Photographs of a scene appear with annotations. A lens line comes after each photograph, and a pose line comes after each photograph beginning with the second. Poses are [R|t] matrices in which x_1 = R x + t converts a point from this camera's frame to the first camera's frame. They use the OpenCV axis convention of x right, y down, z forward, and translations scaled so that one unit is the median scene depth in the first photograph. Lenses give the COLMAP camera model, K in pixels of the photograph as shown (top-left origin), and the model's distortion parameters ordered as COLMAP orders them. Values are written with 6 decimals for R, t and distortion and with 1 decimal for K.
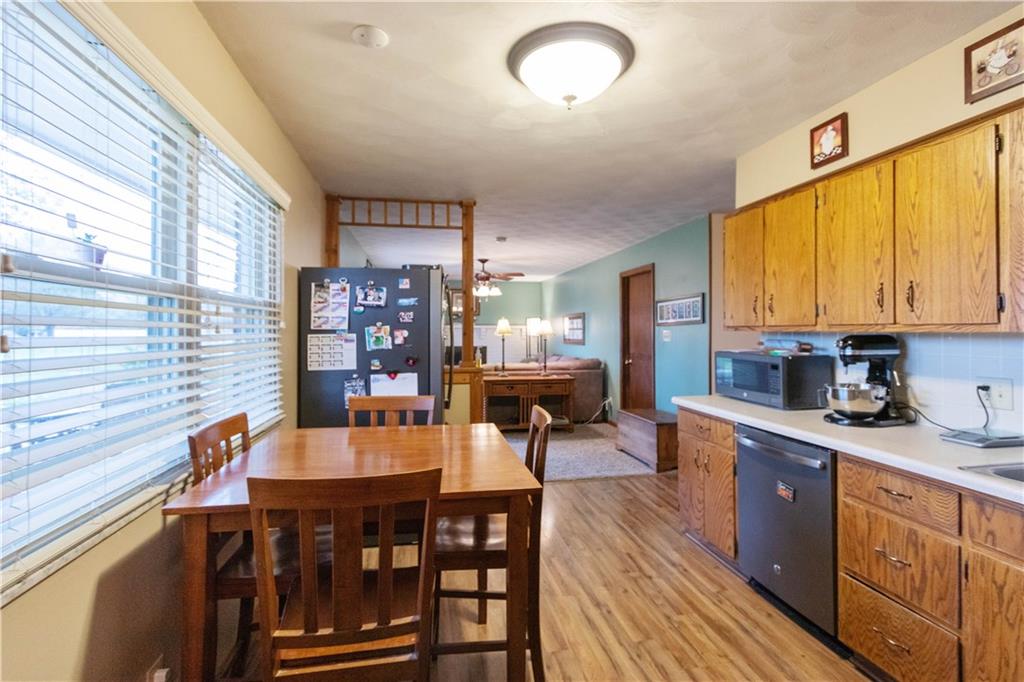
lens RADIAL K [[483.2, 0, 511.1], [0, 483.2, 326.3], [0, 0, 1]] dist [-0.001081, -0.000133]
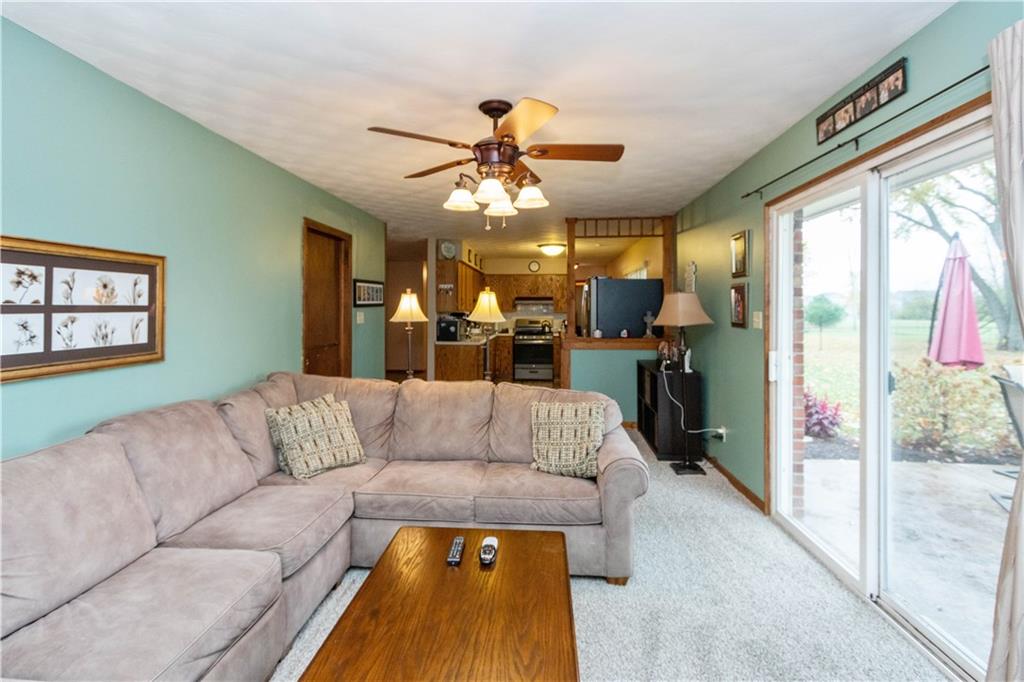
lens RADIAL K [[483.2, 0, 511.1], [0, 483.2, 326.3], [0, 0, 1]] dist [-0.001081, -0.000133]
pose [[-0.965442, -0.005907, 0.260552, -0.389001], [0.000489, 0.999700, 0.024476, 0.023165], [-0.260619, 0.023758, -0.965149, 3.247136]]
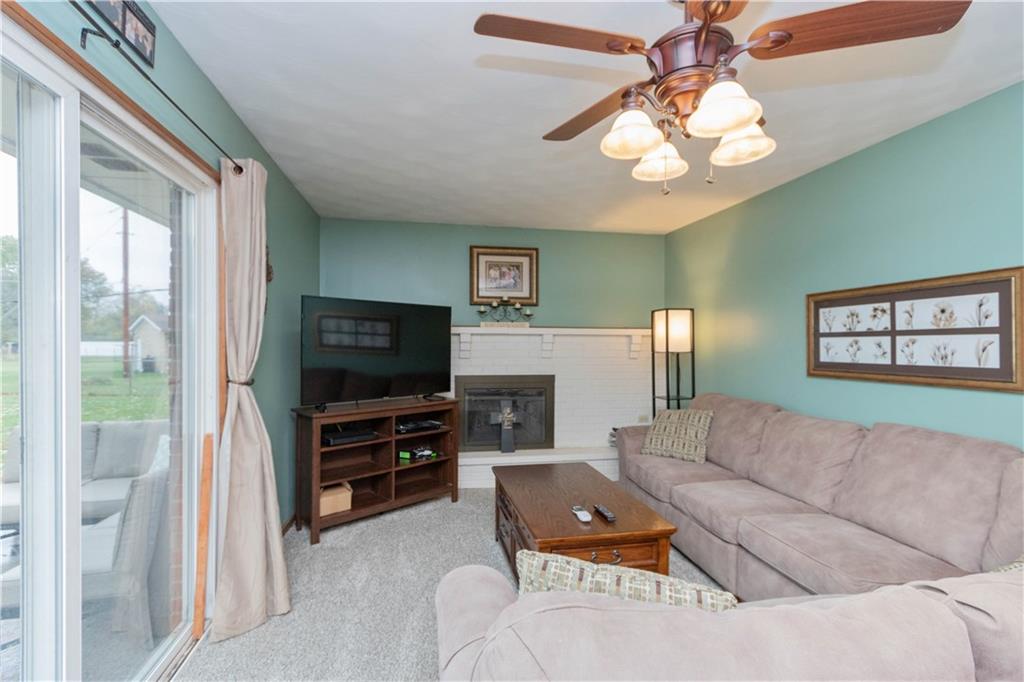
lens RADIAL K [[478.6, 0, 512.0], [0, 478.6, 341.0], [0, 0, 1]] dist [-0.000950, -0.000033]
pose [[0.999976, 0.004086, 0.005530, -0.324241], [-0.004108, 0.999984, 0.003995, 0.029172], [-0.005513, -0.004017, 0.999977, 1.960228]]
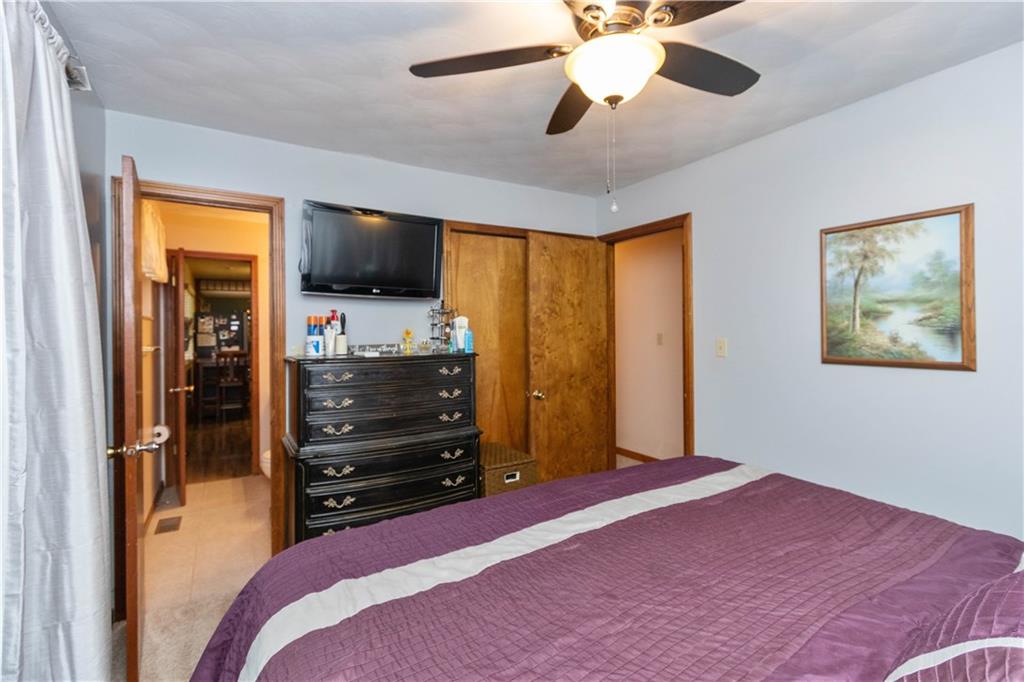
lens RADIAL K [[474.2, 0, 509.3], [0, 474.2, 329.1], [0, 0, 1]] dist [0.001764, 0.000192]
pose [[0.935380, -0.007318, 0.353568, 0.347228], [0.006855, 0.999973, 0.002562, -0.008493], [-0.353577, 0.000028, 0.935405, -2.423730]]
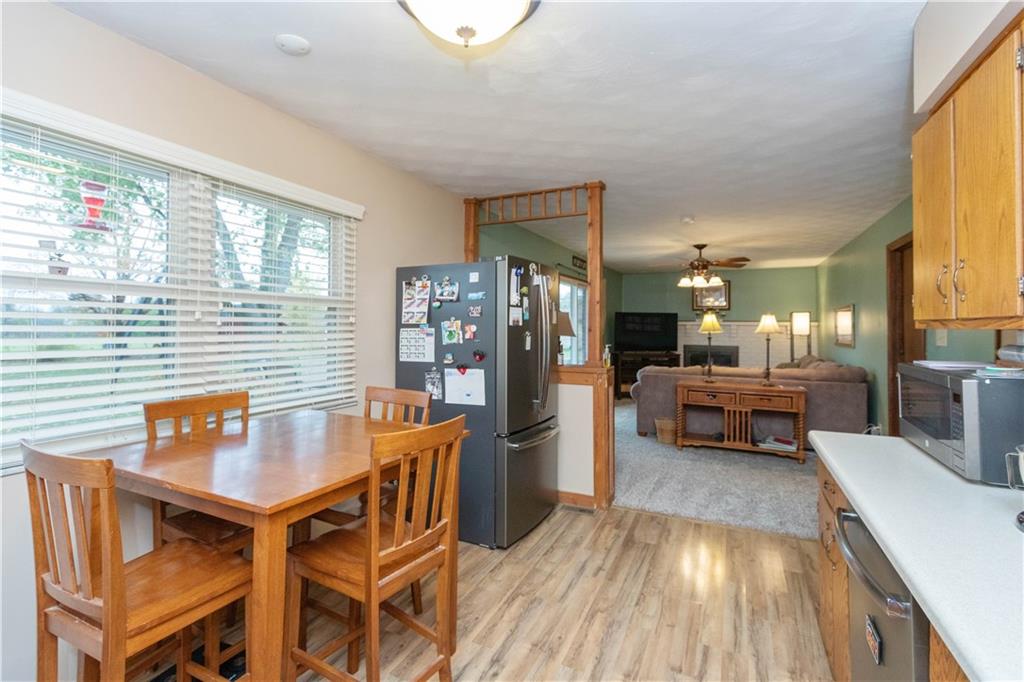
lens RADIAL K [[477.1, 0, 501.6], [0, 477.1, 318.1], [0, 0, 1]] dist [0.000790, 0.000178]
pose [[0.801242, -0.003810, -0.598328, 0.410628], [-0.002721, 0.999946, -0.010011, 0.003838], [0.598334, 0.009650, 0.801189, 0.261144]]
